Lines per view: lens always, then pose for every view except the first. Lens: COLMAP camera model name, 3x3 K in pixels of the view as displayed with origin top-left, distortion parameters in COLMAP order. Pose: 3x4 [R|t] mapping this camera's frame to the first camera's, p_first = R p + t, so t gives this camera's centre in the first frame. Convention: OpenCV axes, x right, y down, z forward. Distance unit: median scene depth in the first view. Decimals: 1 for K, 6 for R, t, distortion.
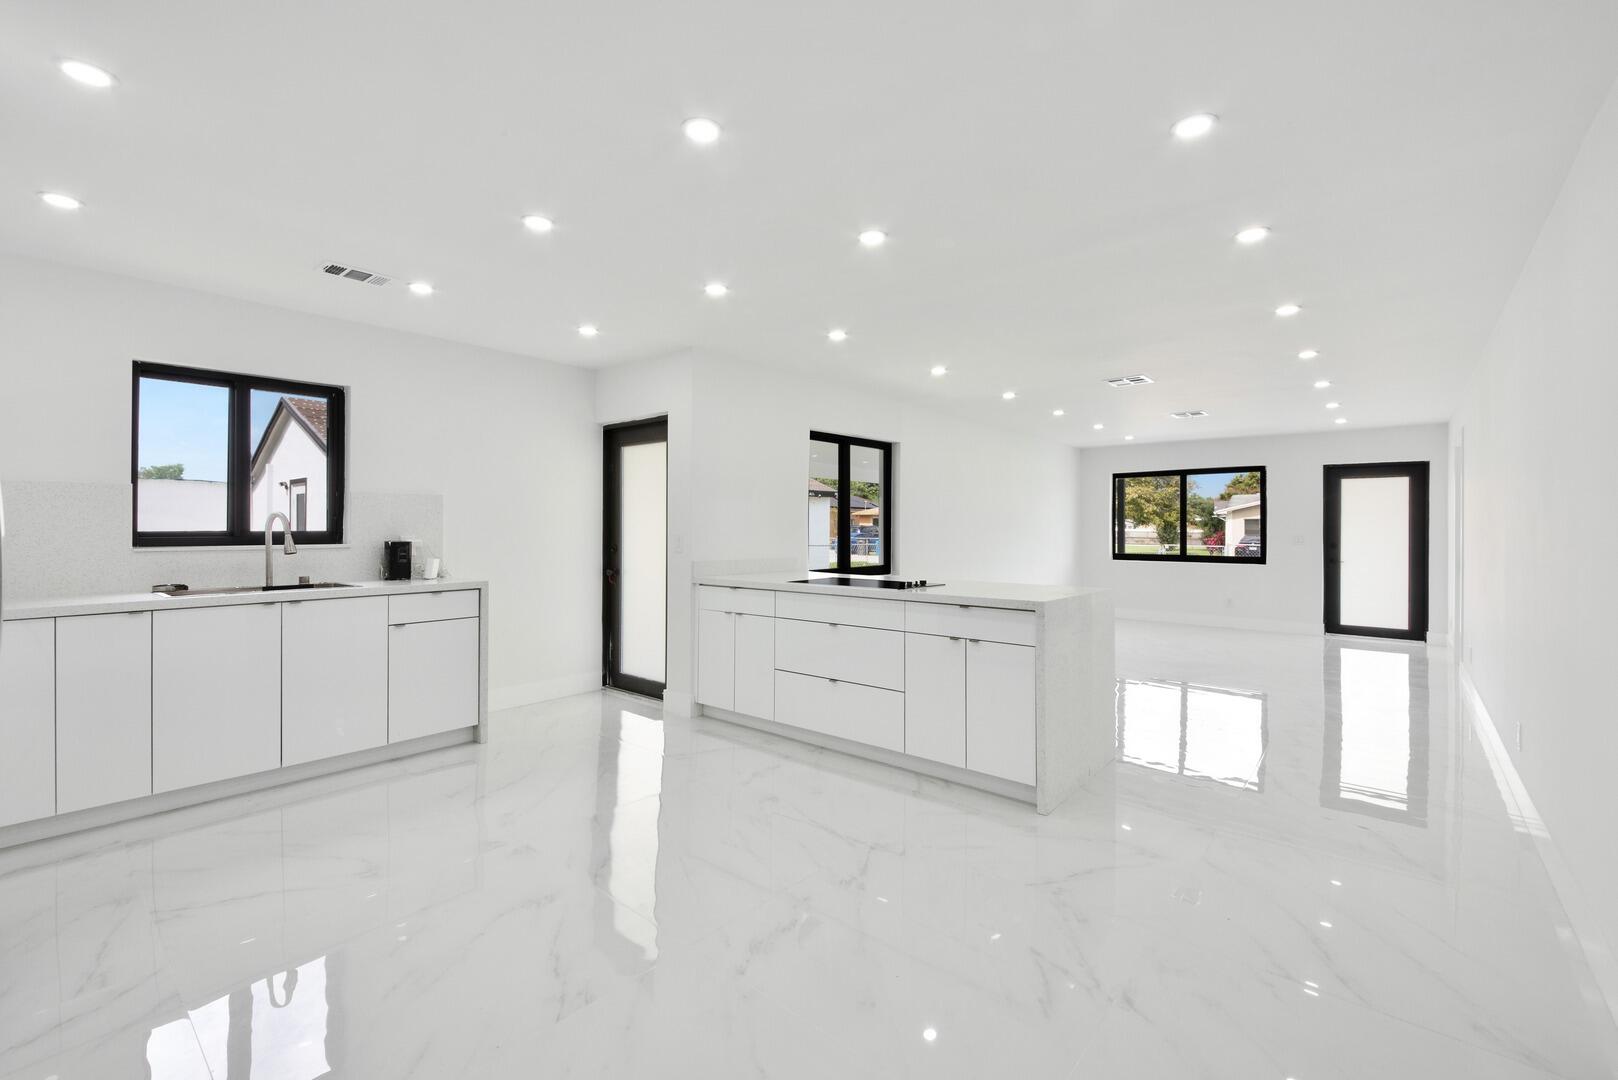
lens RADIAL K [[676.5, 0, 804.3], [0, 676.5, 535.5], [0, 0, 1]] dist [0.001799, -0.000003]
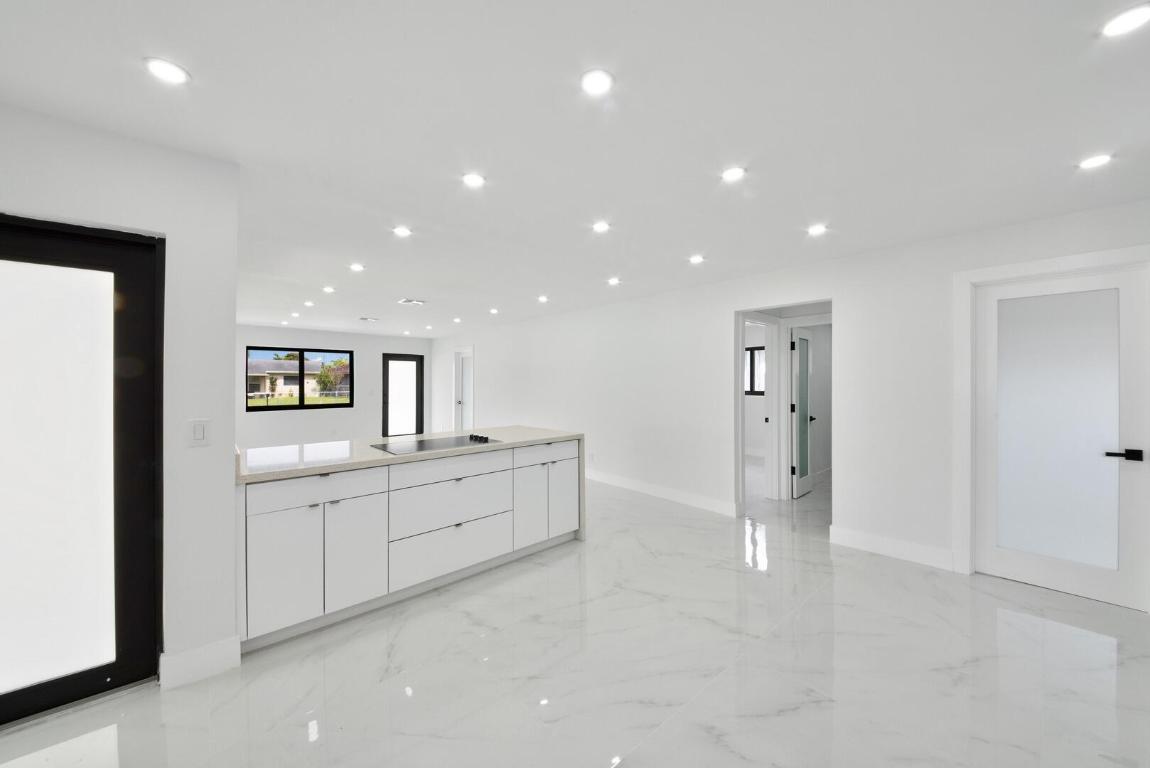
lens RADIAL K [[404.8, 0, 578.1], [0, 404.8, 379.3], [0, 0, 1]] dist [-0.000767, -0.010930]
pose [[0.128707, 0.001704, 0.991681, -0.538216], [0.010529, 0.999940, -0.003085, -0.037037], [-0.991627, 0.010839, 0.128681, 0.562805]]
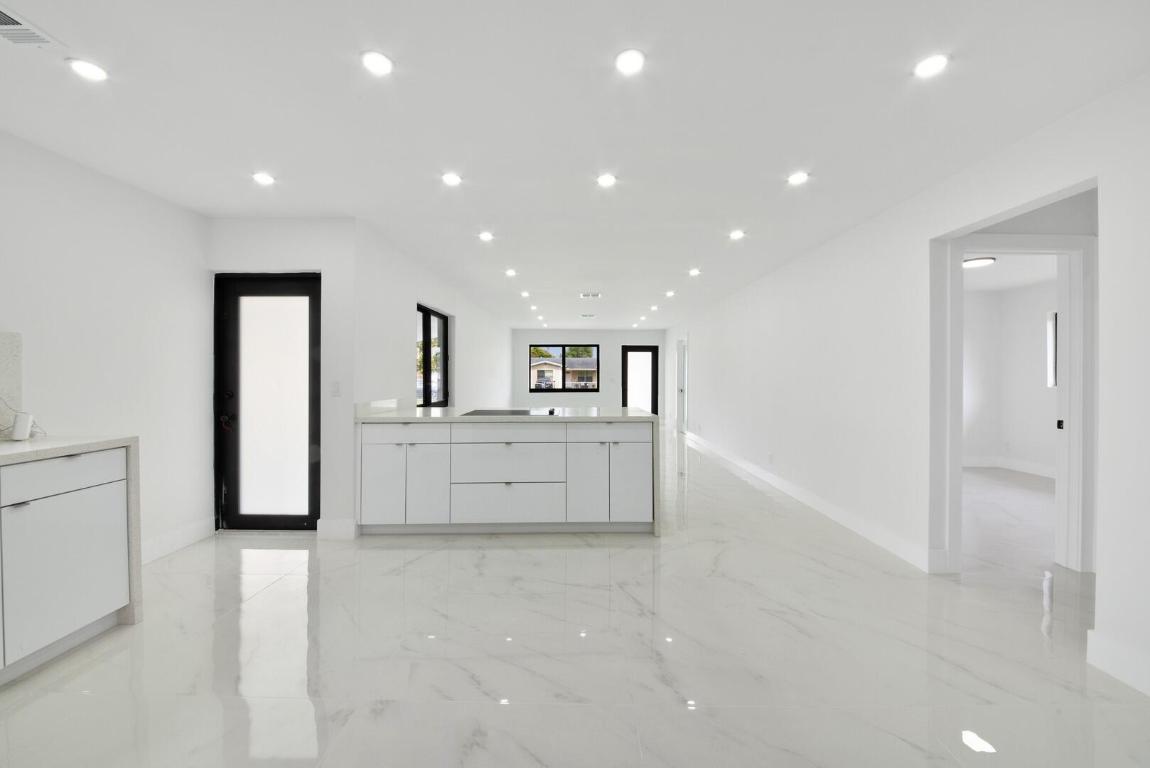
lens RADIAL K [[404.8, 0, 578.1], [0, 404.8, 379.3], [0, 0, 1]] dist [-0.000767, -0.010930]
pose [[0.757226, -0.008069, 0.653103, -0.320122], [0.008661, 0.999960, 0.002313, -0.000827], [-0.653095, 0.003906, 0.757266, 0.223370]]
